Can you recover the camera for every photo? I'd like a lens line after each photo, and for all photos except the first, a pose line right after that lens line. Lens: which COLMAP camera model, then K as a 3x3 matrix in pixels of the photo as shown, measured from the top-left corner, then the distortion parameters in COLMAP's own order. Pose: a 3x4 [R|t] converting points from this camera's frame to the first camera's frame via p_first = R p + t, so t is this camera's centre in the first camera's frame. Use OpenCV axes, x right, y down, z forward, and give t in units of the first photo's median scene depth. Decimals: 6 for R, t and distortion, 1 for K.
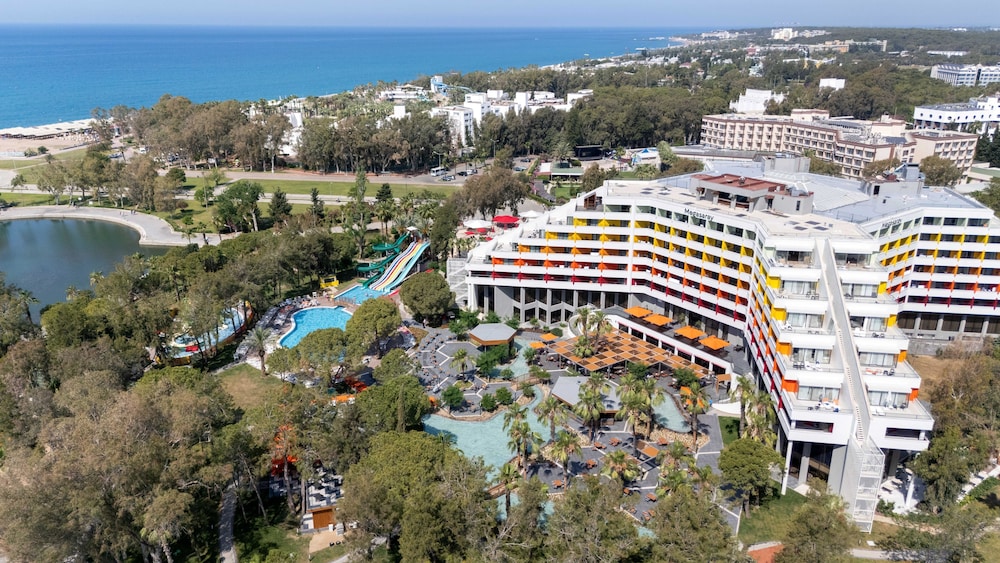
lens RADIAL K [[758.5, 0, 500.0], [0, 758.5, 281.5], [0, 0, 1]] dist [0.062110, -0.009037]
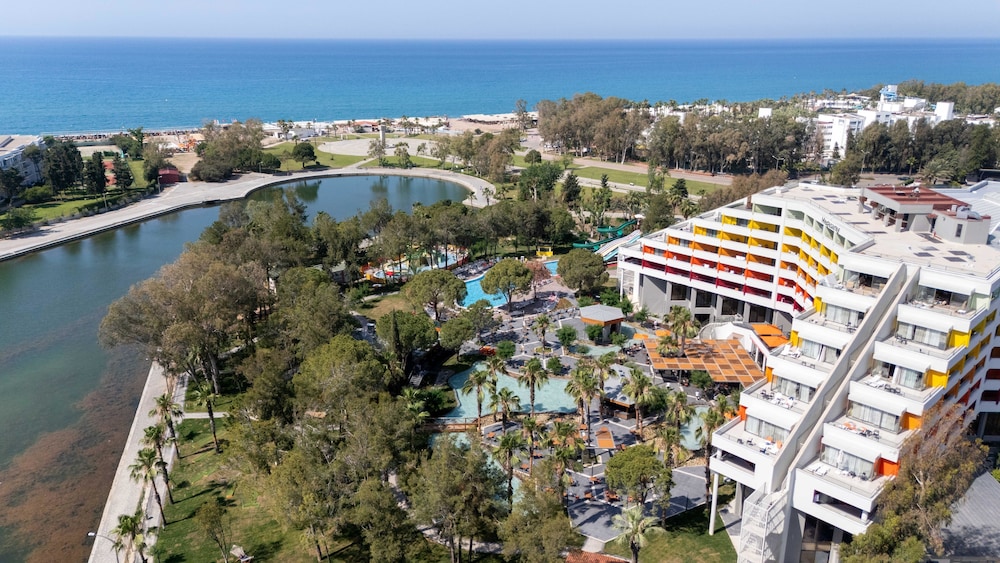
lens RADIAL K [[758.5, 0, 500.0], [0, 758.5, 281.5], [0, 0, 1]] dist [0.062110, -0.009037]
pose [[0.785807, 0.188938, -0.588905, 0.432091], [-0.200010, 0.978661, 0.047099, 0.005222], [0.585237, 0.080776, 0.806829, 0.102745]]
